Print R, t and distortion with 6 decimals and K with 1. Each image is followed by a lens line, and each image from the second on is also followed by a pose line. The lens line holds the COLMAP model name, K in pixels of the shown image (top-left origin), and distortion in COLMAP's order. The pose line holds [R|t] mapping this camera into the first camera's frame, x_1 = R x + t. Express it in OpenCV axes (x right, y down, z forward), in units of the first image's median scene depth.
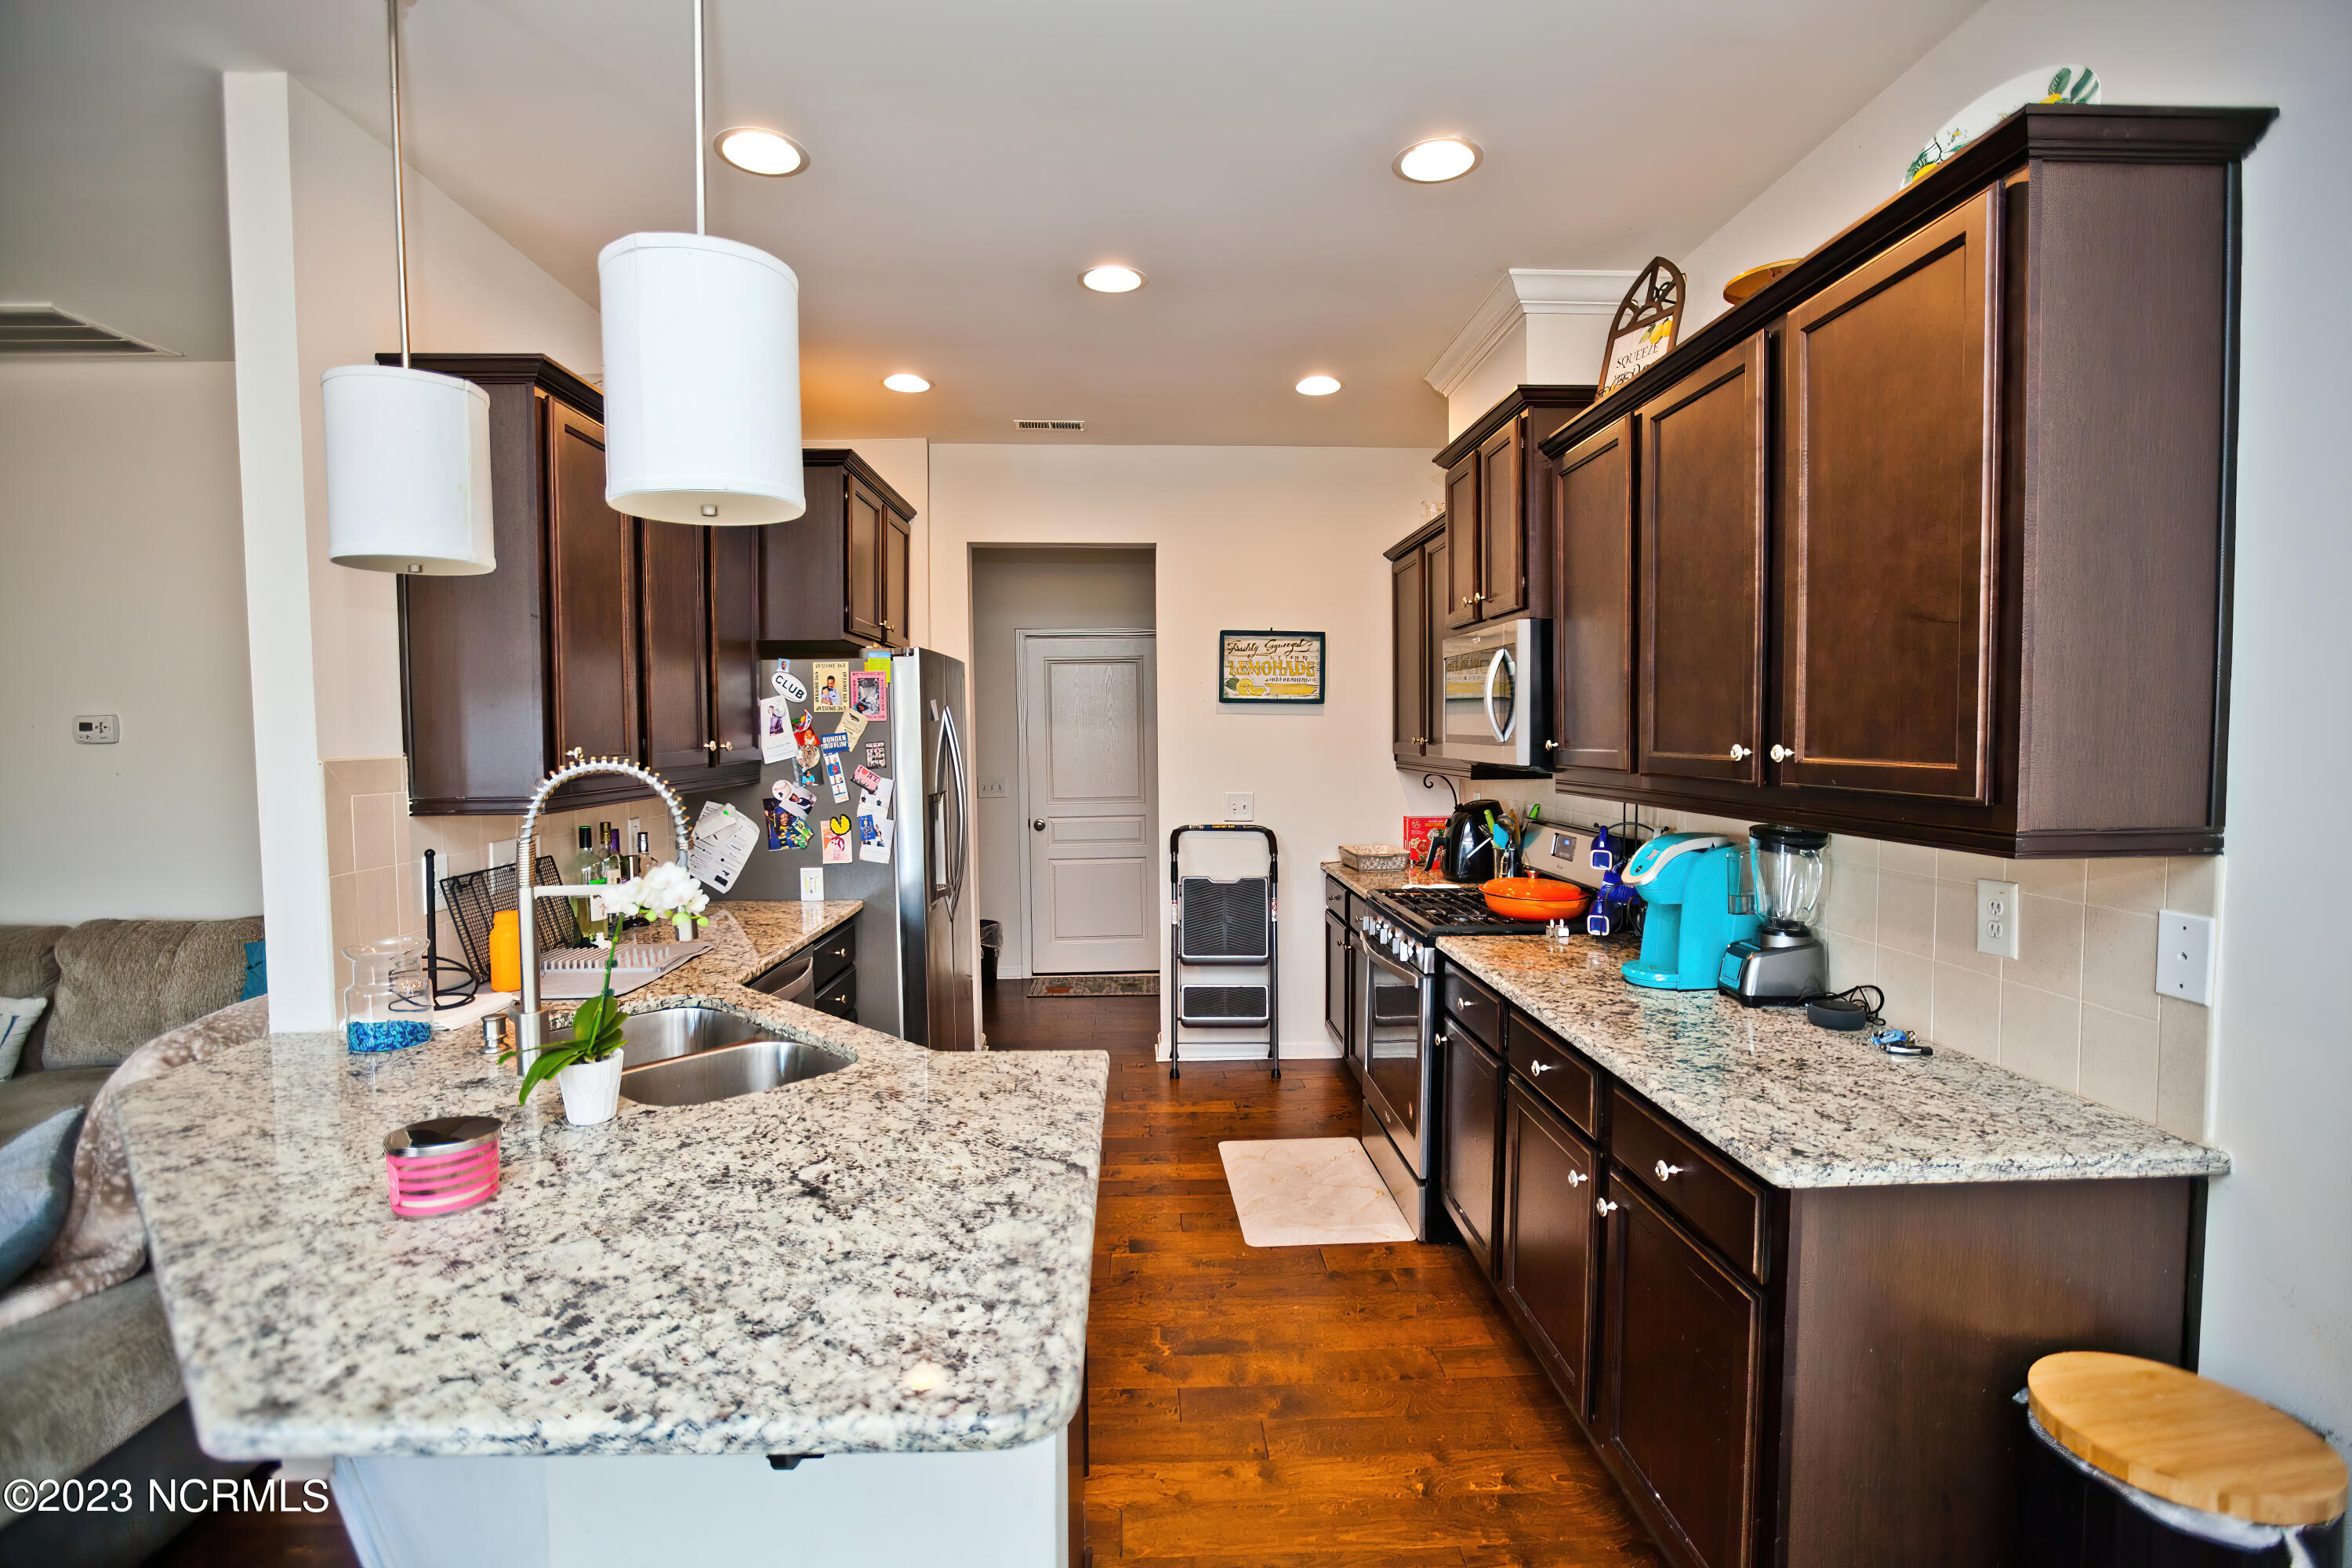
lens RADIAL K [[1083.0, 0, 1169.6], [0, 1083.0, 775.2], [0, 0, 1]] dist [-0.060452, 0.025160]
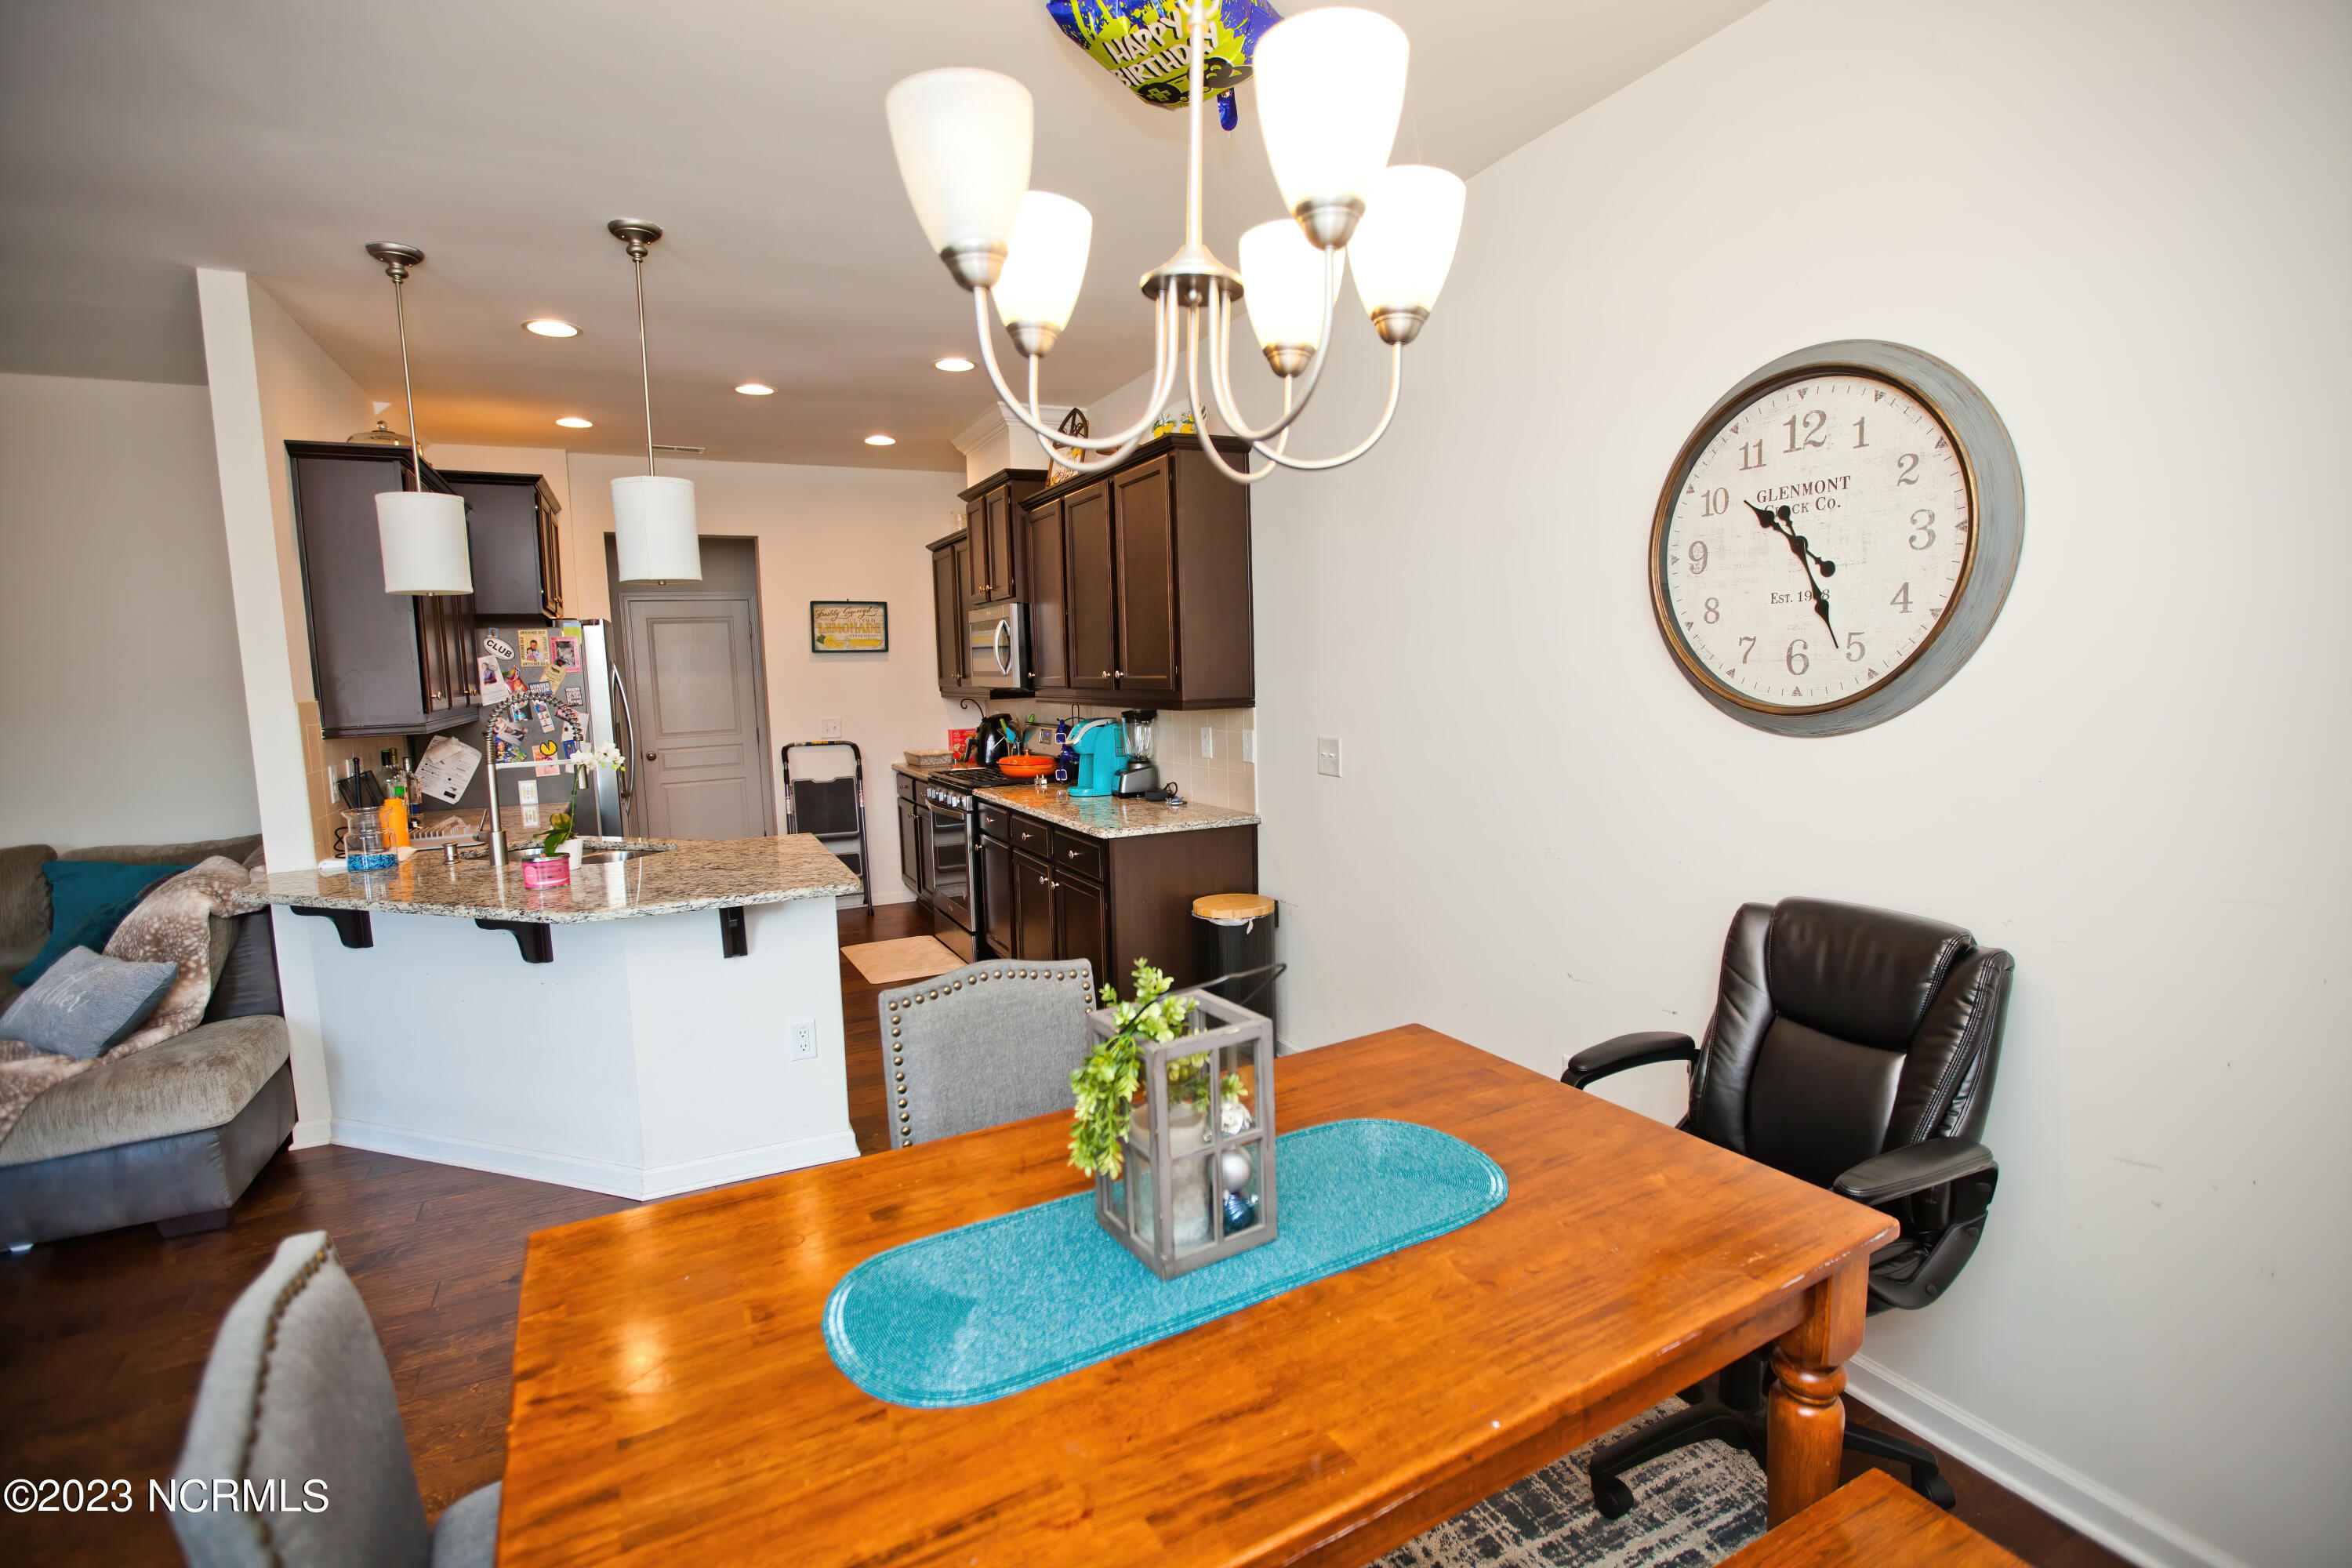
lens RADIAL K [[1067.9, 0, 1171.5], [0, 1067.9, 779.1], [0, 0, 1]] dist [-0.059199, 0.023858]
pose [[0.910043, -0.063368, 0.409641, -0.138430], [0.039295, 0.996984, 0.066928, 0.028384], [-0.412646, -0.044811, 0.909788, -0.587816]]
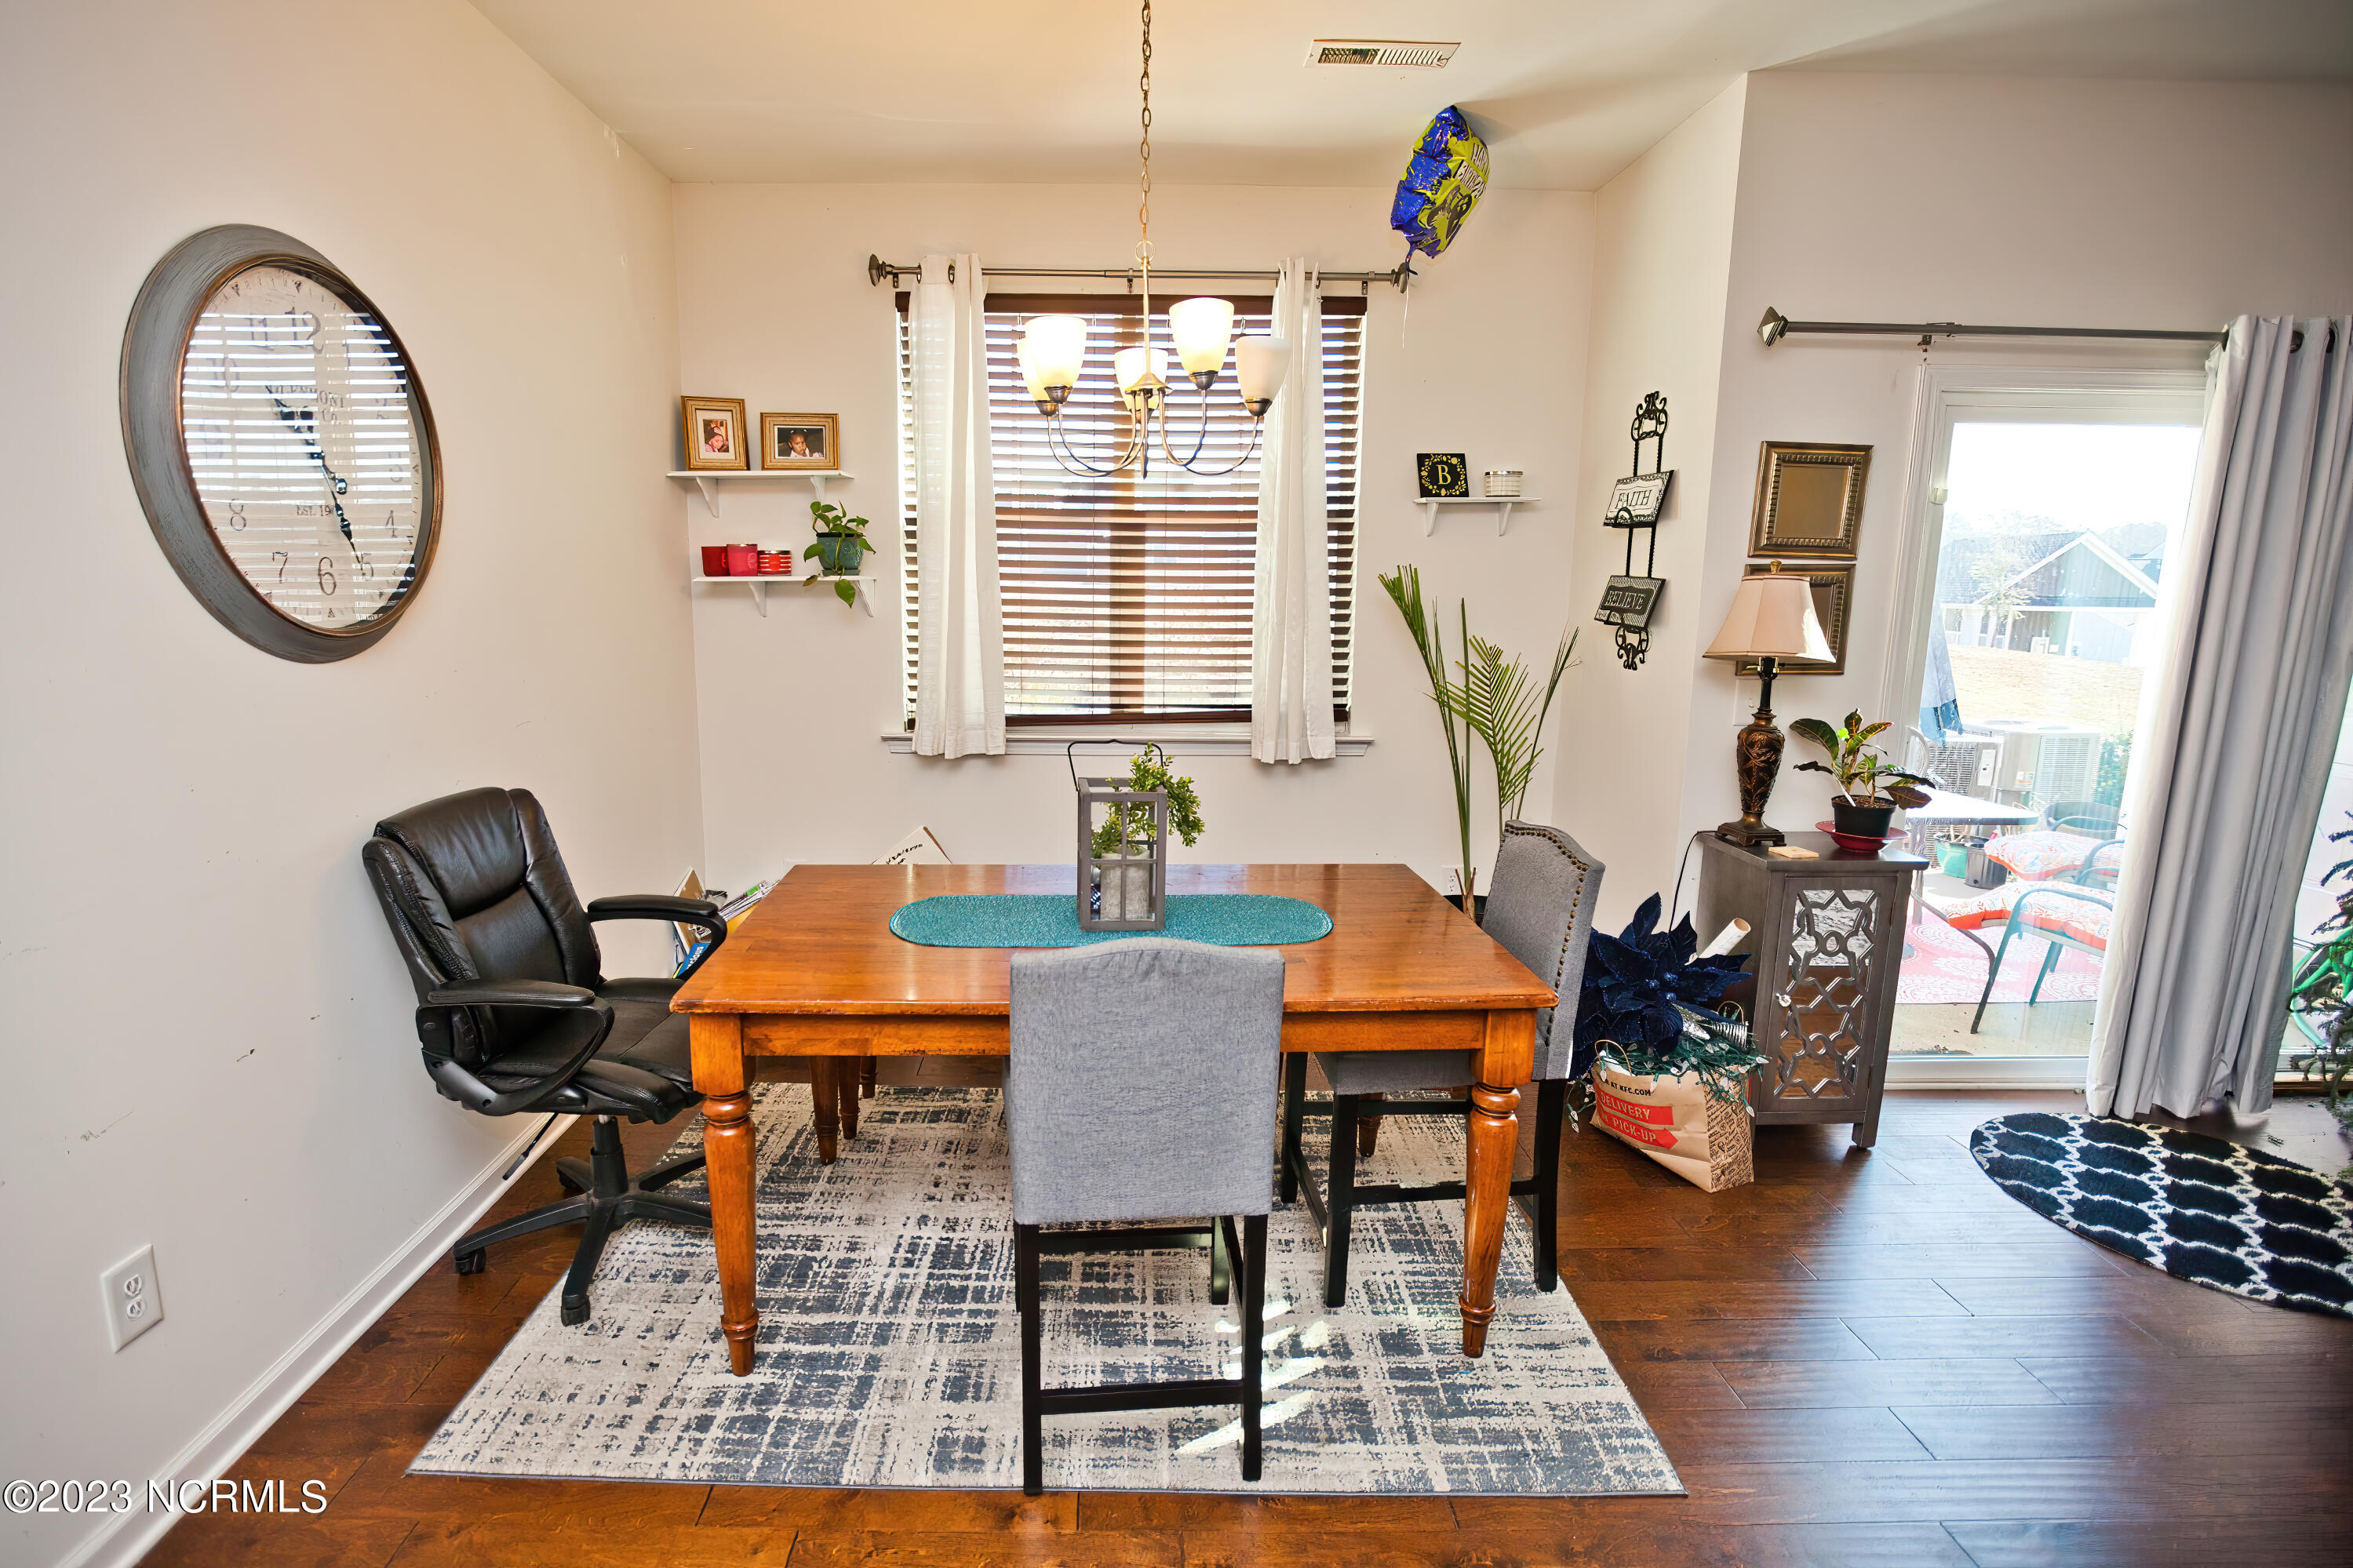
lens RADIAL K [[1125.3, 0, 1109.7], [0, 1125.3, 774.9], [0, 0, 1]] dist [-0.032547, 0.000989]
pose [[-0.999258, -0.009516, 0.037318, -0.009297], [-0.001167, 0.976030, 0.217633, -0.011603], [-0.038494, 0.217428, -0.975317, 0.382999]]
